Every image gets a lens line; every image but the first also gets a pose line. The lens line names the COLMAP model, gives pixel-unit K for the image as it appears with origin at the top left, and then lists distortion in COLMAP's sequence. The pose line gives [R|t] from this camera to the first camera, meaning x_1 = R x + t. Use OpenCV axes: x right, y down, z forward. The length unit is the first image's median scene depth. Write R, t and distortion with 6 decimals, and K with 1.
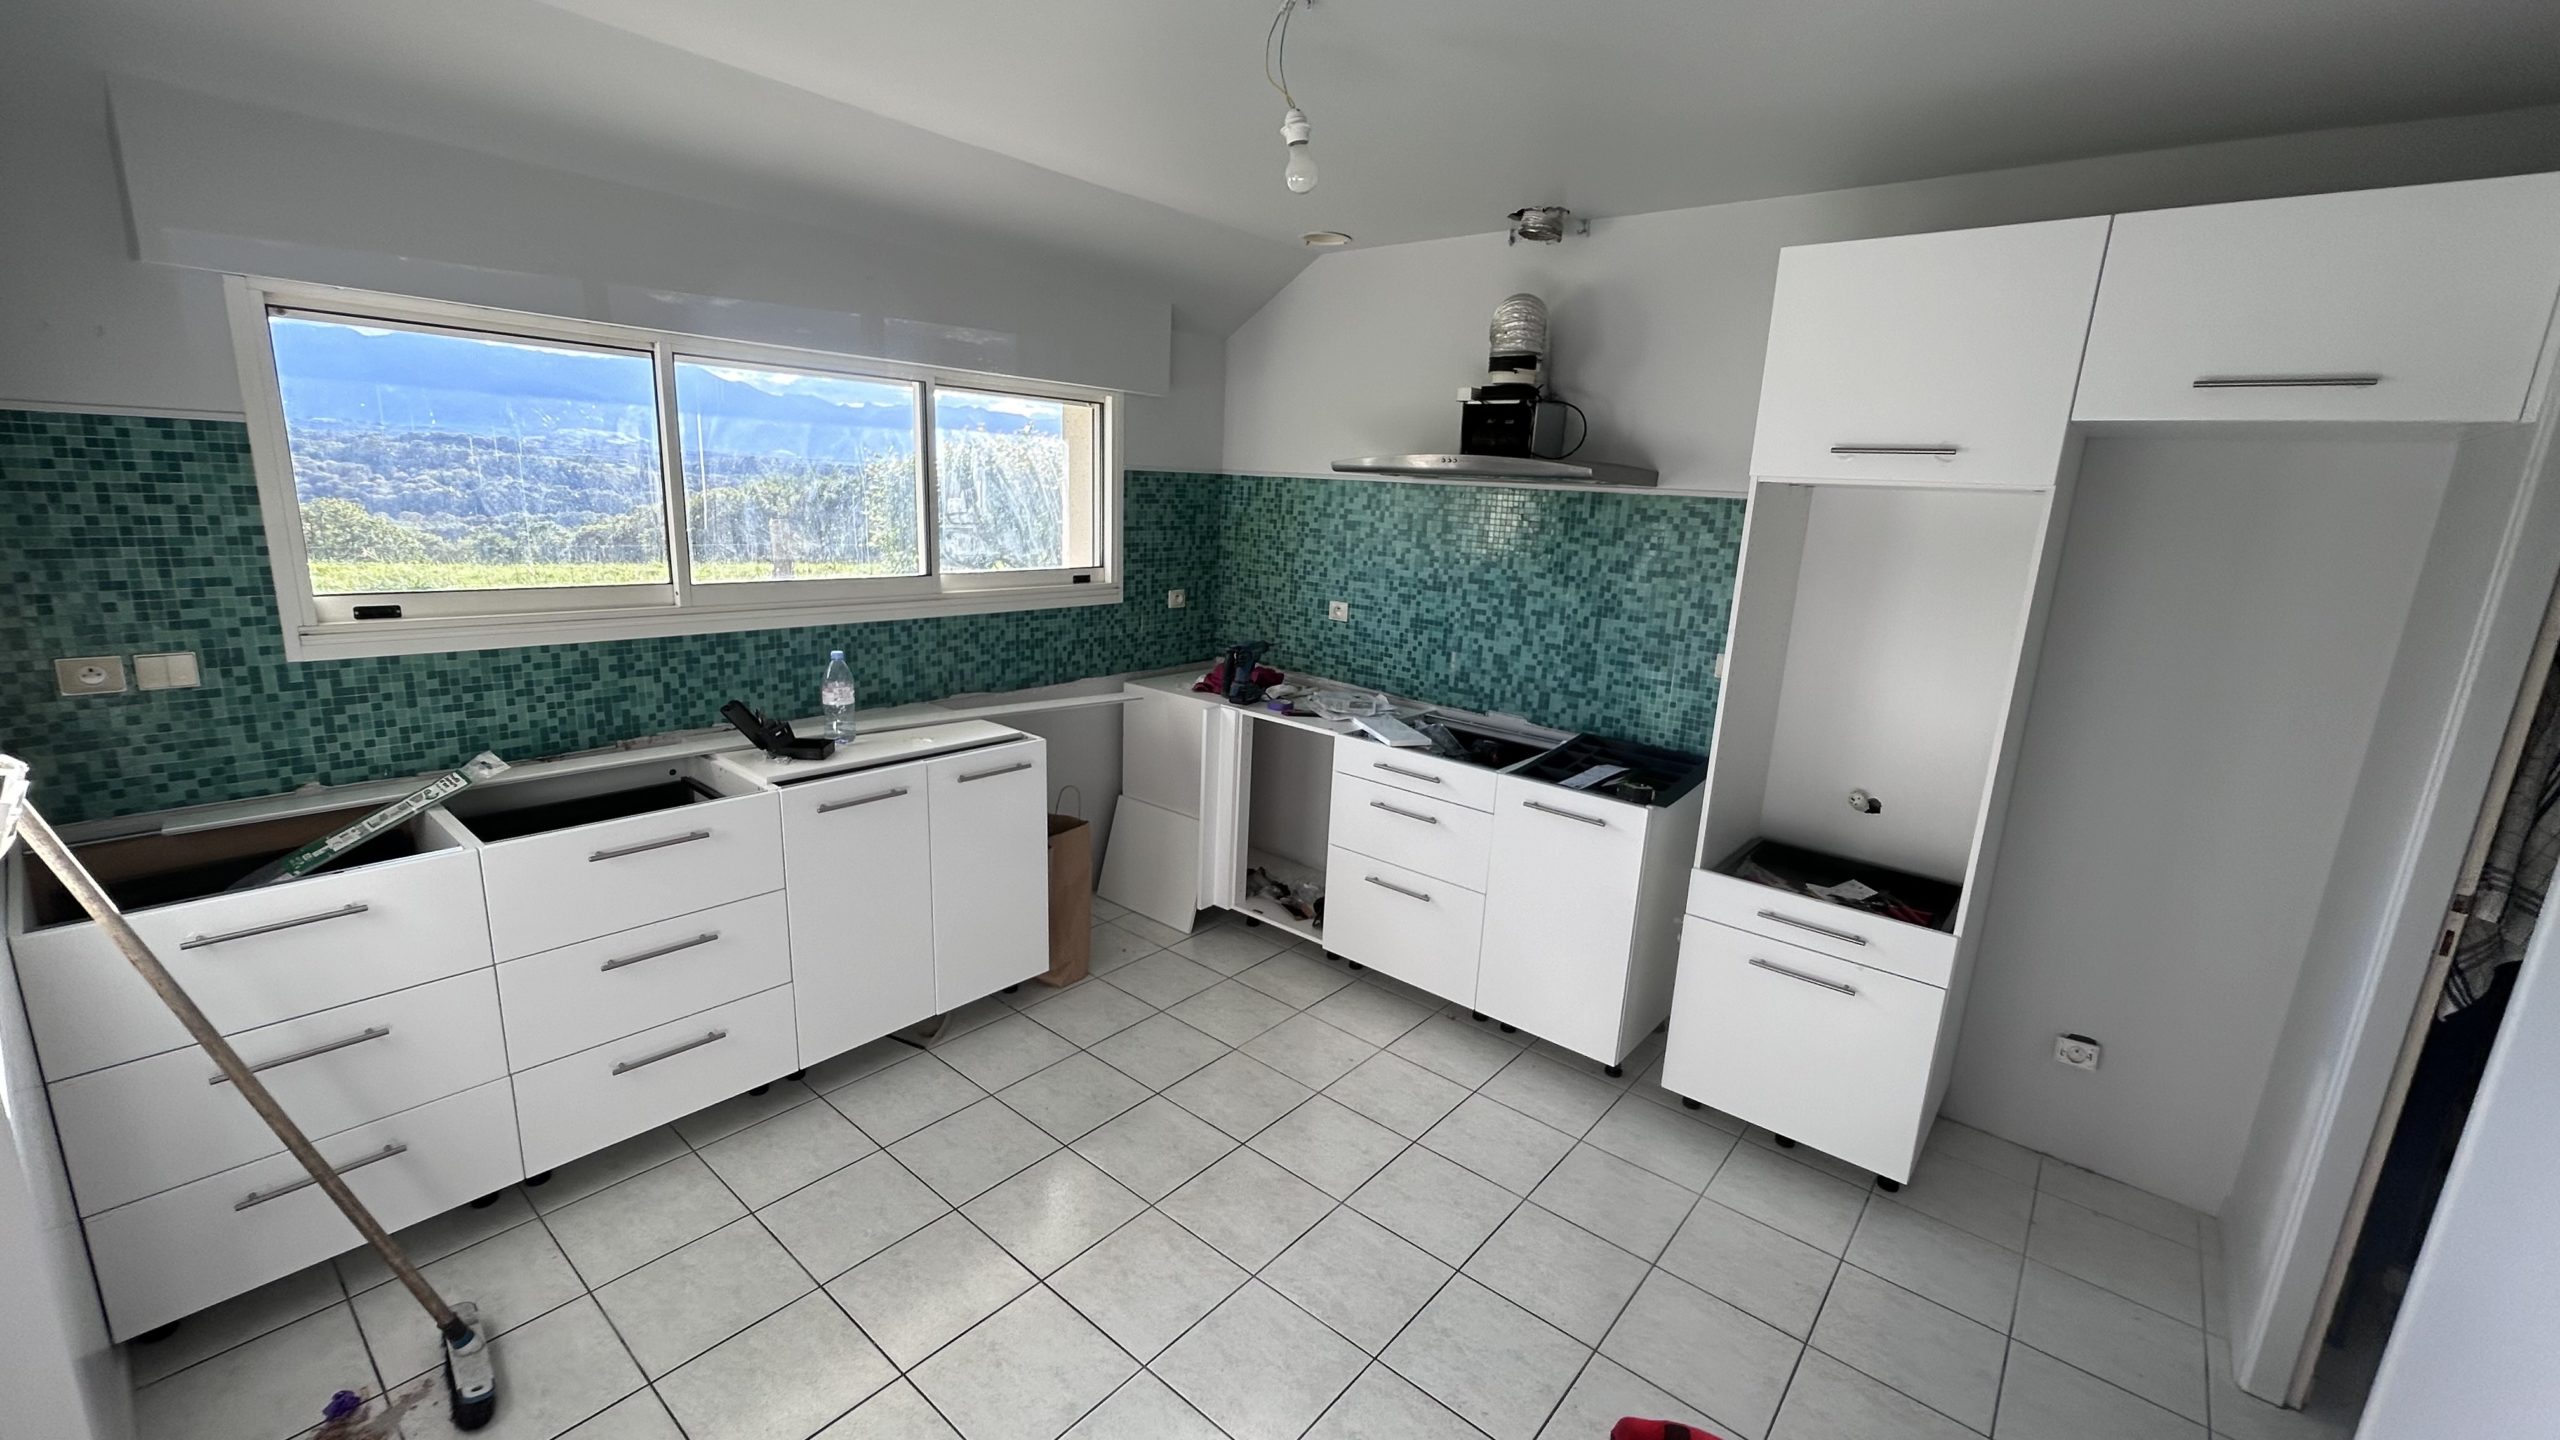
lens RADIAL K [[1025.7, 0, 1284.6], [0, 1025.7, 721.6], [0, 0, 1]] dist [0.000051, 0.000165]
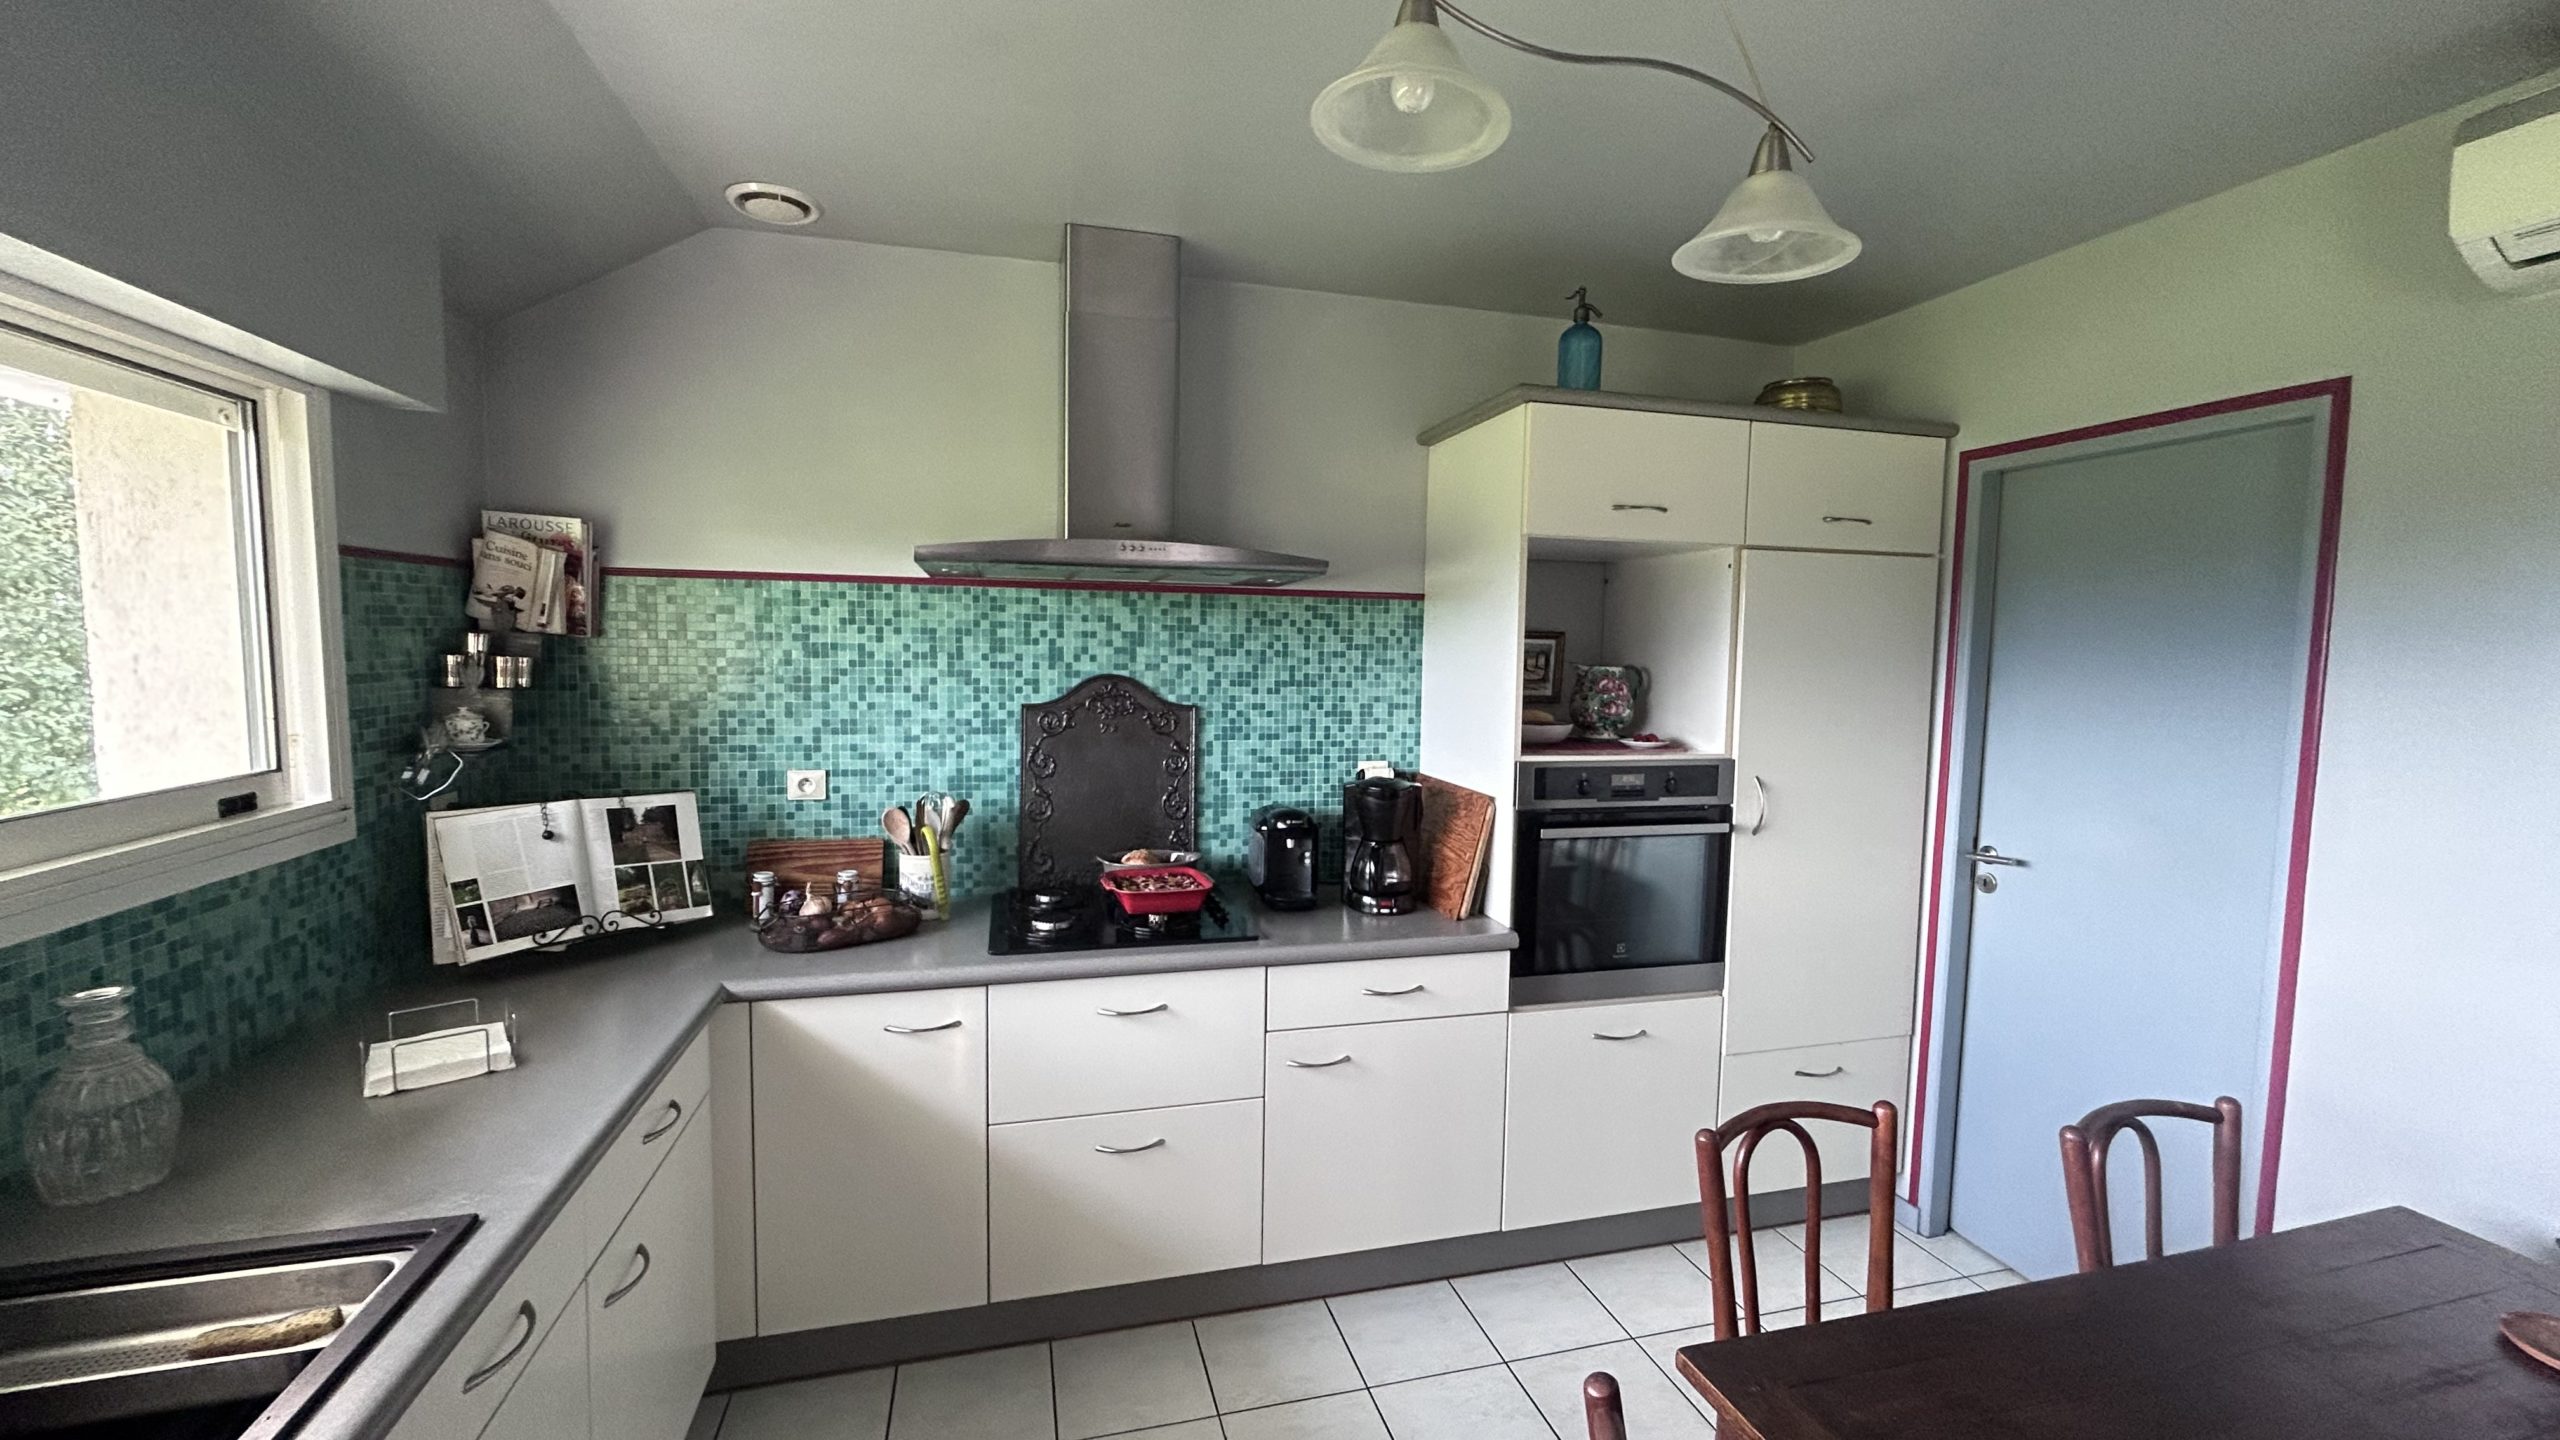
lens RADIAL K [[1025.7, 0, 1283.5], [0, 1025.7, 718.6], [0, 0, 1]] dist [0.000051, 0.000165]
pose [[0.572637, -0.099106, 0.813797, -0.344827], [0.197433, 0.980121, -0.019565, -0.092614], [-0.795680, 0.171873, 0.580820, 0.469458]]
